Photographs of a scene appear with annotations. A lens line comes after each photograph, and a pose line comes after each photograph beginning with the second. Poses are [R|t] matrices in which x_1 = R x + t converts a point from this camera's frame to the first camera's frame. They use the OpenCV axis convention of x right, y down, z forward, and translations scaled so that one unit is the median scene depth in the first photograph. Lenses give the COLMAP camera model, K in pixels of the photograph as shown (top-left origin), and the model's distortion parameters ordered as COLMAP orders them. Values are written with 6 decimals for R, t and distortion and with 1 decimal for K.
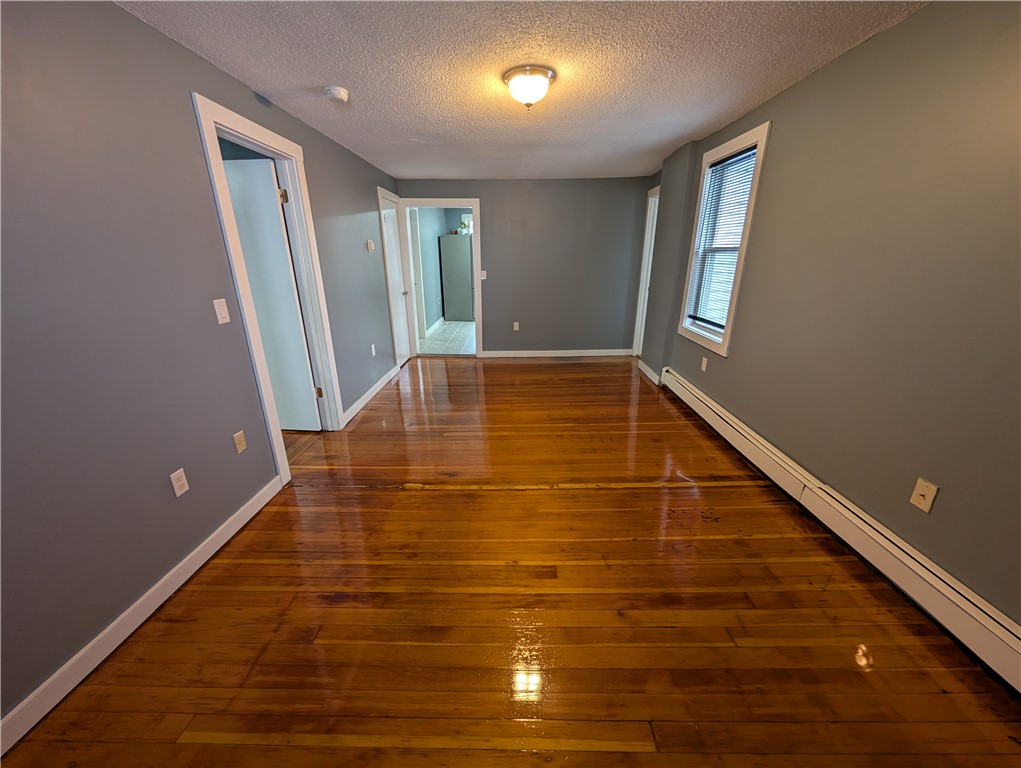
lens RADIAL K [[385.0, 0, 507.8], [0, 385.0, 387.2], [0, 0, 1]] dist [-0.003025, -0.000030]
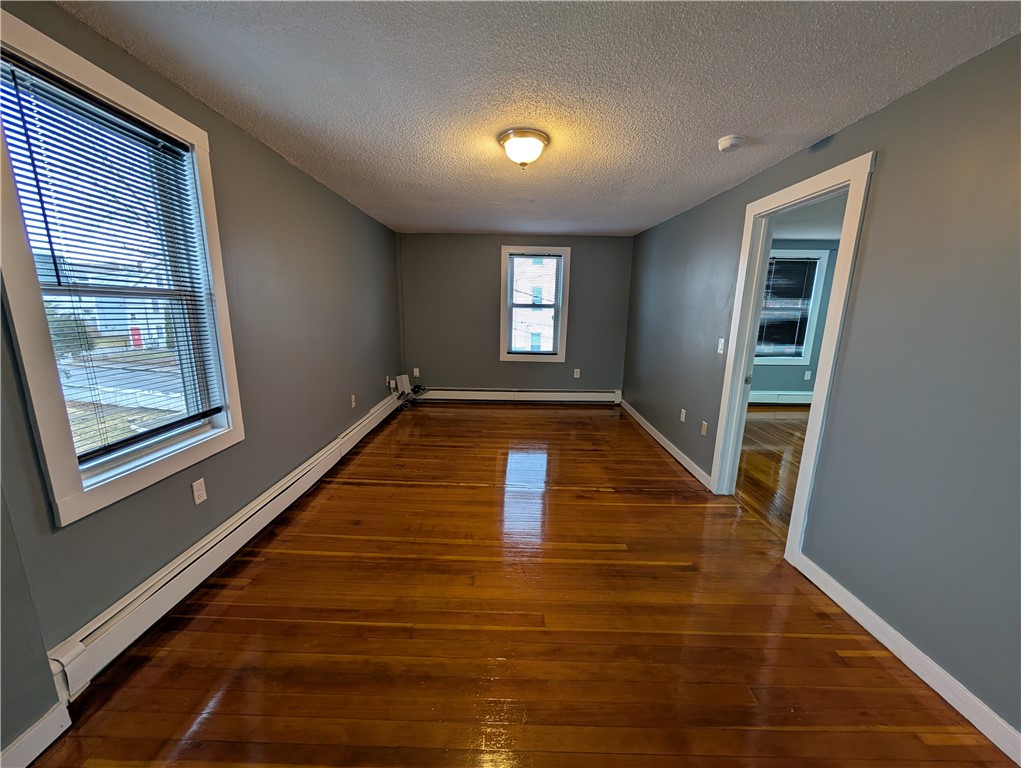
lens RADIAL K [[385.0, 0, 507.8], [0, 385.0, 387.2], [0, 0, 1]] dist [-0.003025, -0.000030]
pose [[-0.999737, -0.006223, -0.022078, 0.085518], [-0.016597, 0.860617, 0.508982, -0.564234], [0.015833, 0.509215, -0.860494, 1.645633]]
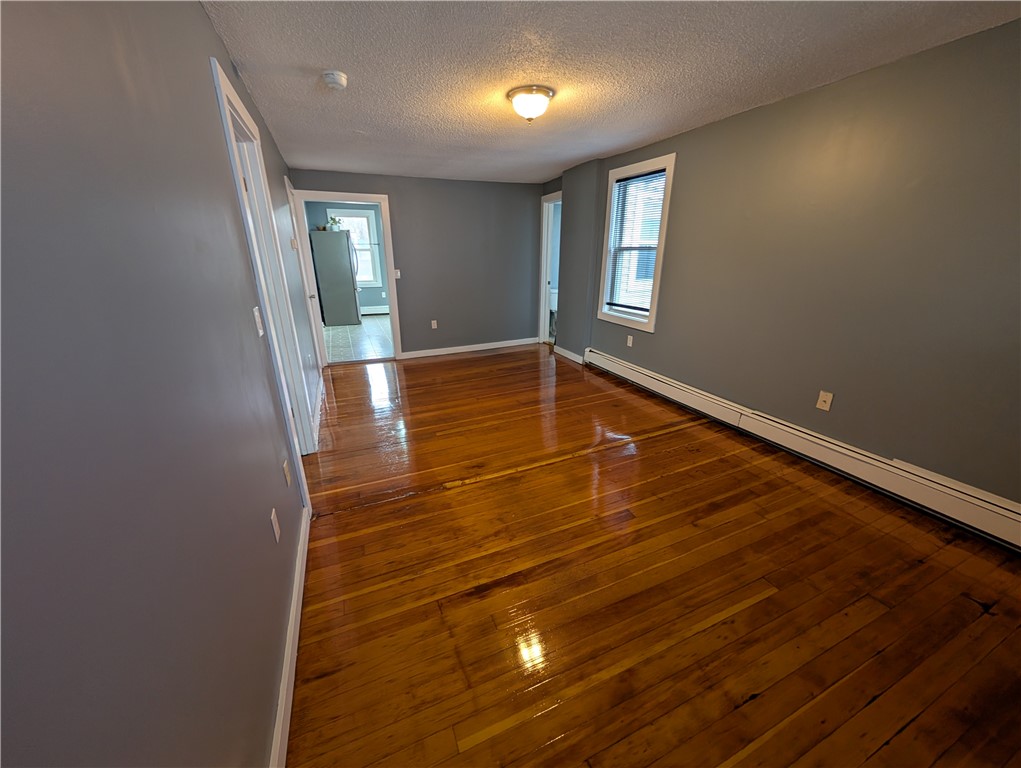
lens RADIAL K [[385.0, 0, 507.8], [0, 385.0, 387.2], [0, 0, 1]] dist [-0.003025, -0.000030]
pose [[0.911316, -0.137553, 0.388049, -0.411111], [0.135635, 0.990226, 0.032477, -0.006375], [-0.388724, 0.023036, 0.921066, 0.010284]]
